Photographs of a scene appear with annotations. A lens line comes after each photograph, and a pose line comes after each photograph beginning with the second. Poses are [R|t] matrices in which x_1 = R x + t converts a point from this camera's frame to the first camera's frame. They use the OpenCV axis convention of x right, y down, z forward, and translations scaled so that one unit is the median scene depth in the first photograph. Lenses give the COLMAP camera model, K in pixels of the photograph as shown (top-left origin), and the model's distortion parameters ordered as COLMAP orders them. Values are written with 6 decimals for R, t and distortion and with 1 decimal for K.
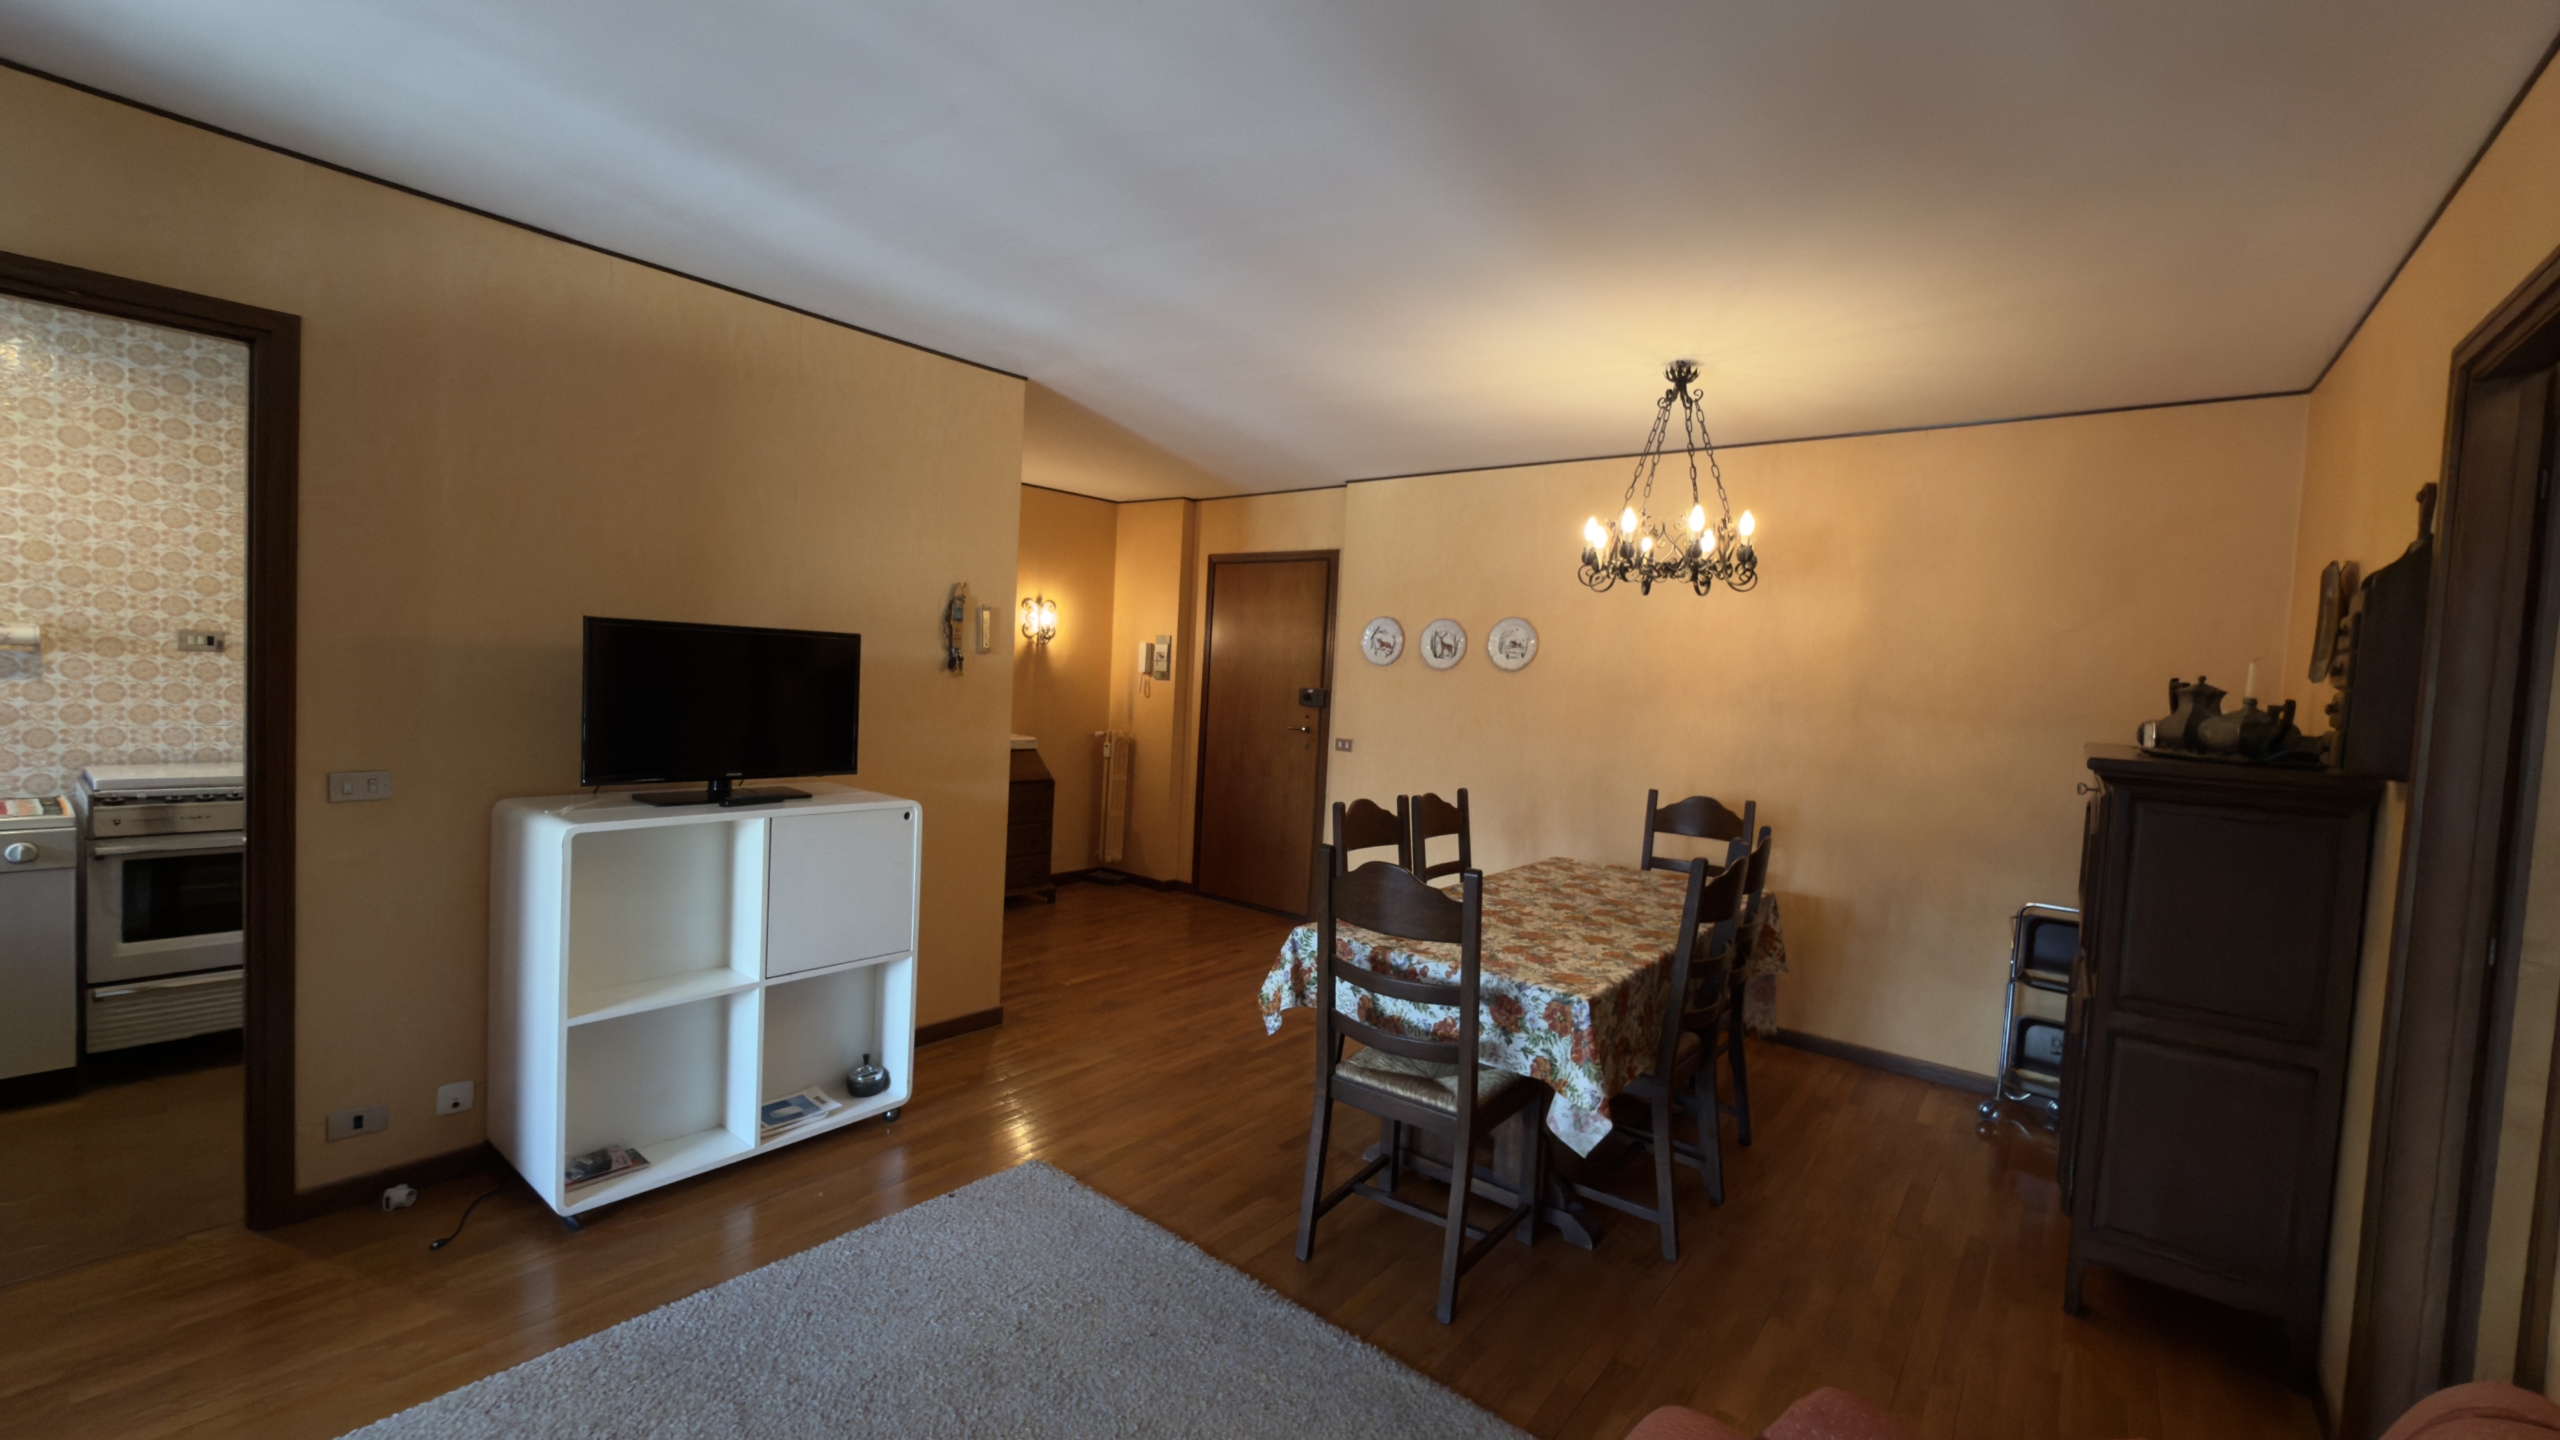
lens RADIAL K [[1016.3, 0, 1282.3], [0, 1016.3, 720.2], [0, 0, 1]] dist [0.000401, -0.000127]
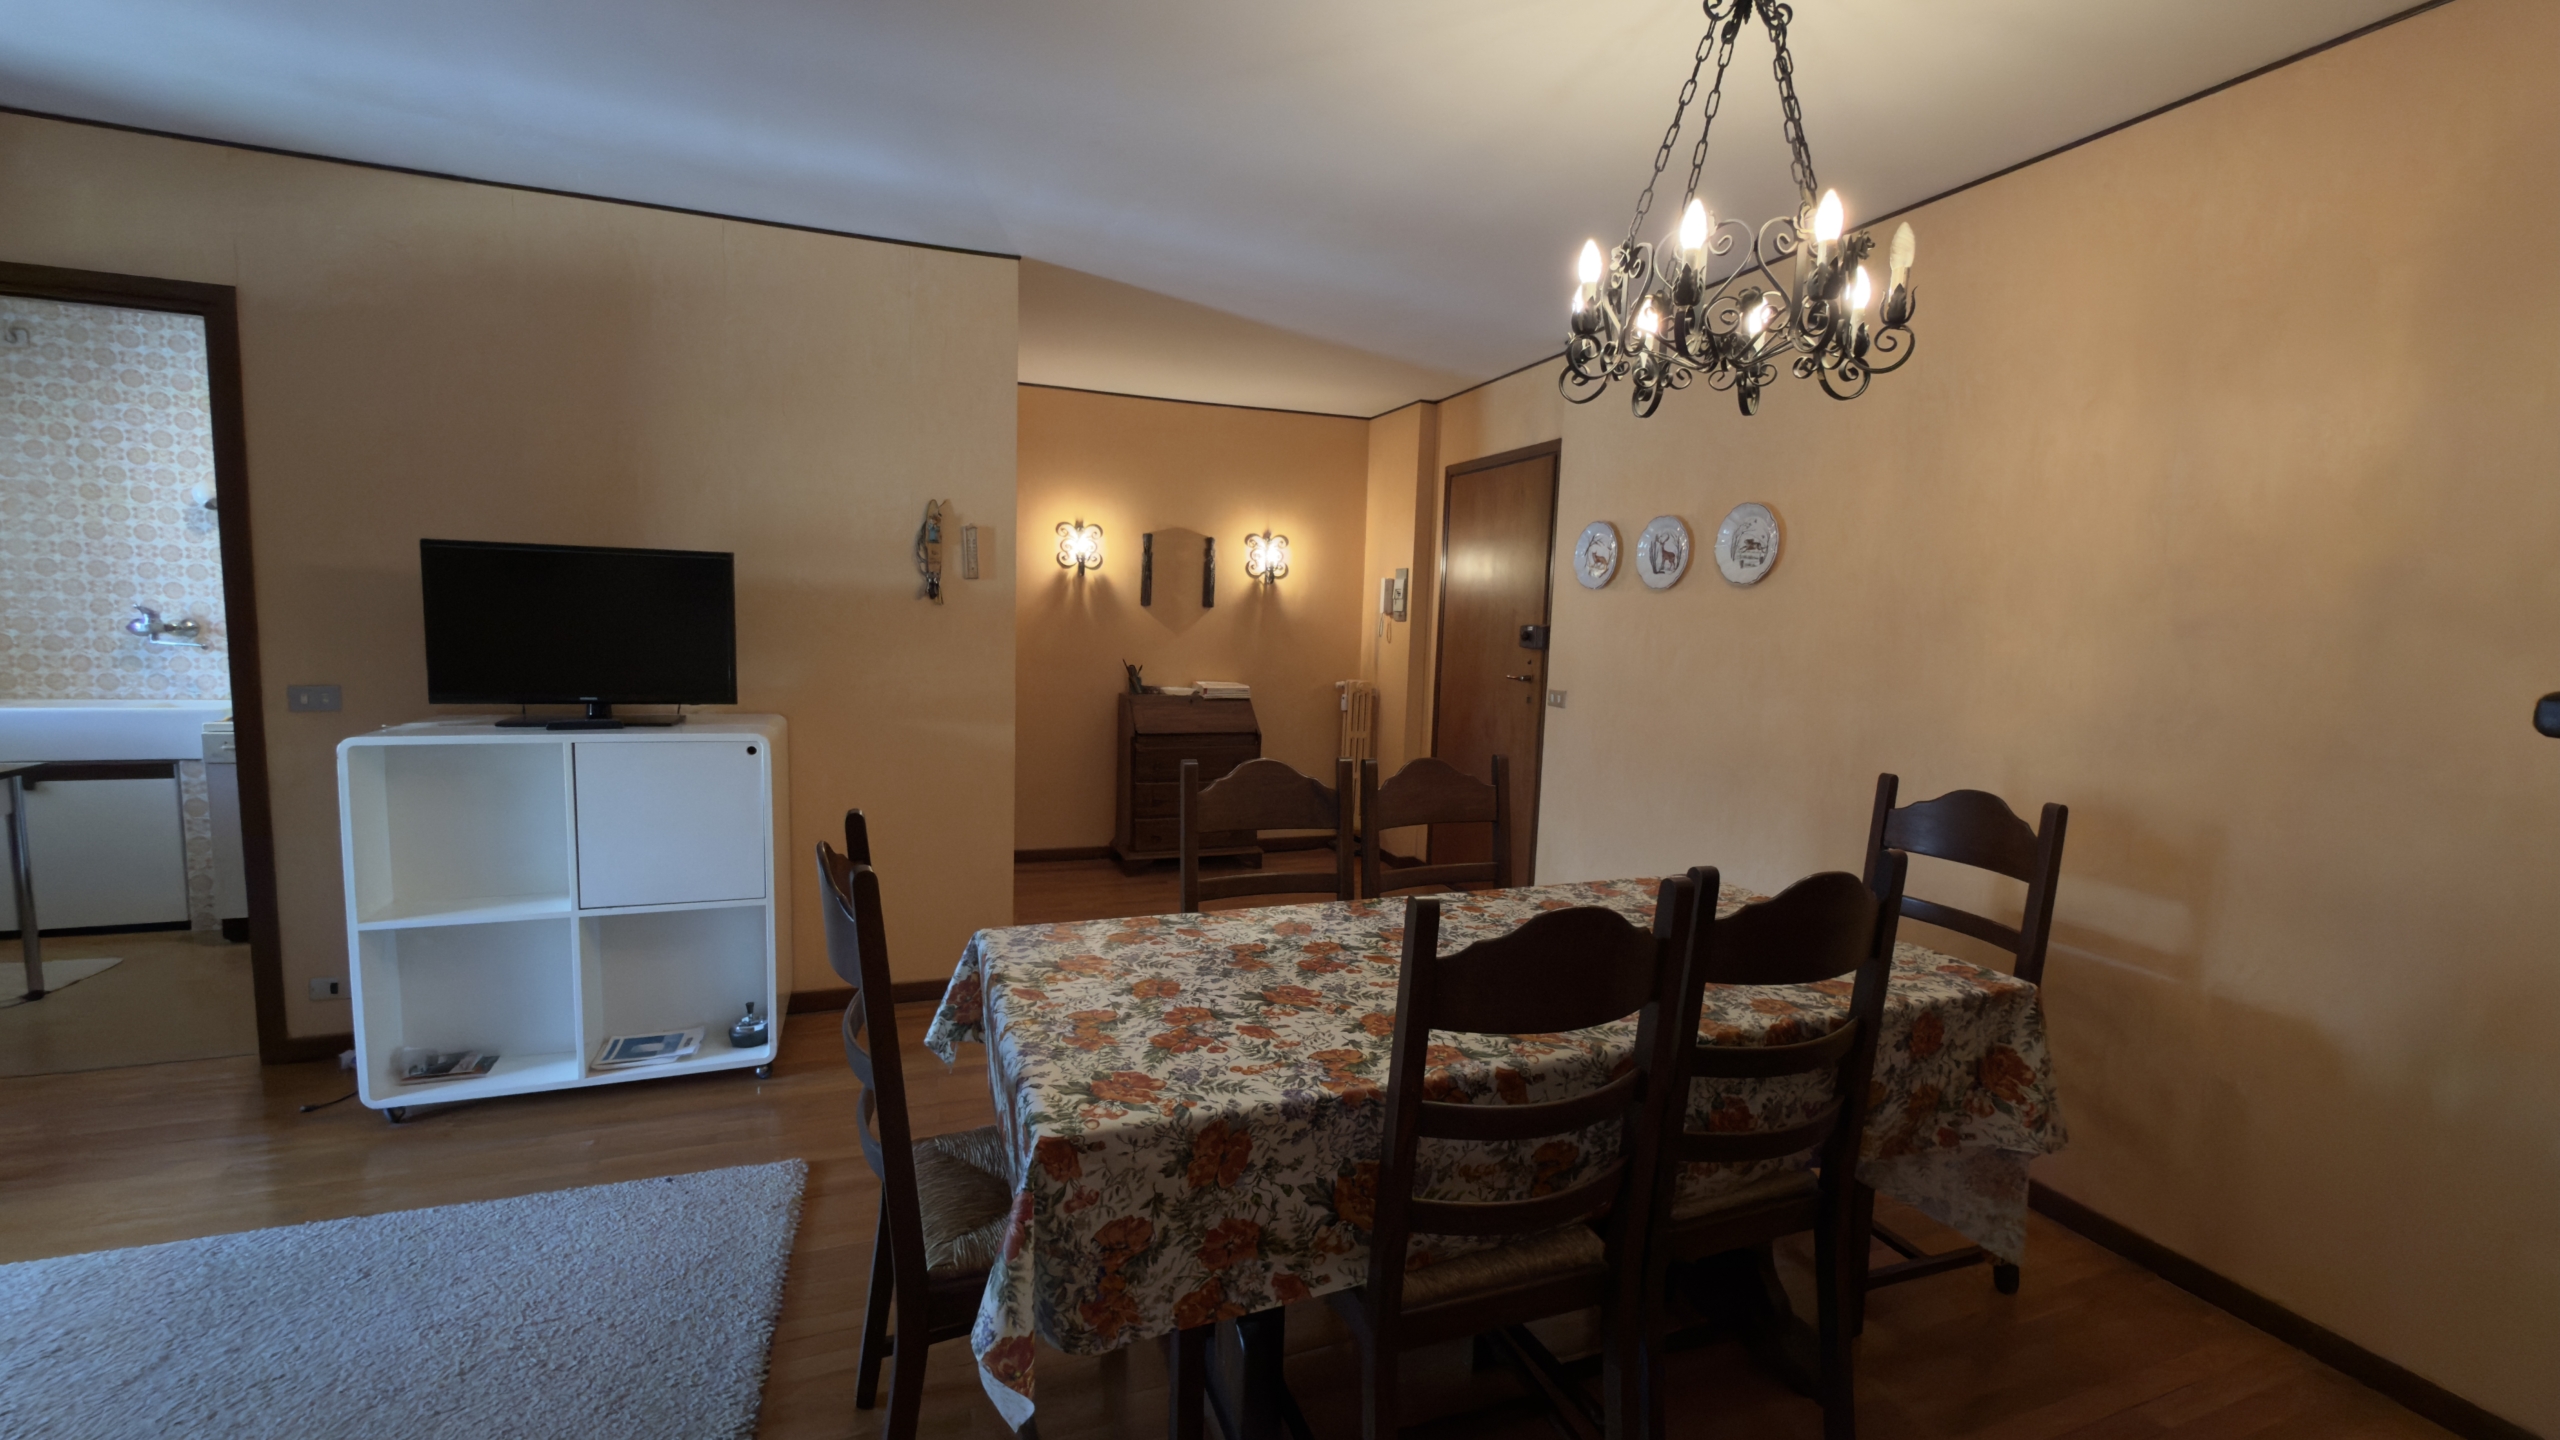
lens RADIAL K [[1016.3, 0, 1285.8], [0, 1016.3, 722.4], [0, 0, 1]] dist [0.000401, -0.000127]
pose [[0.859775, 0.029070, -0.509844, 0.343999], [-0.011233, 0.999213, 0.038030, 0.019924], [0.510549, -0.026970, 0.859426, 0.317565]]
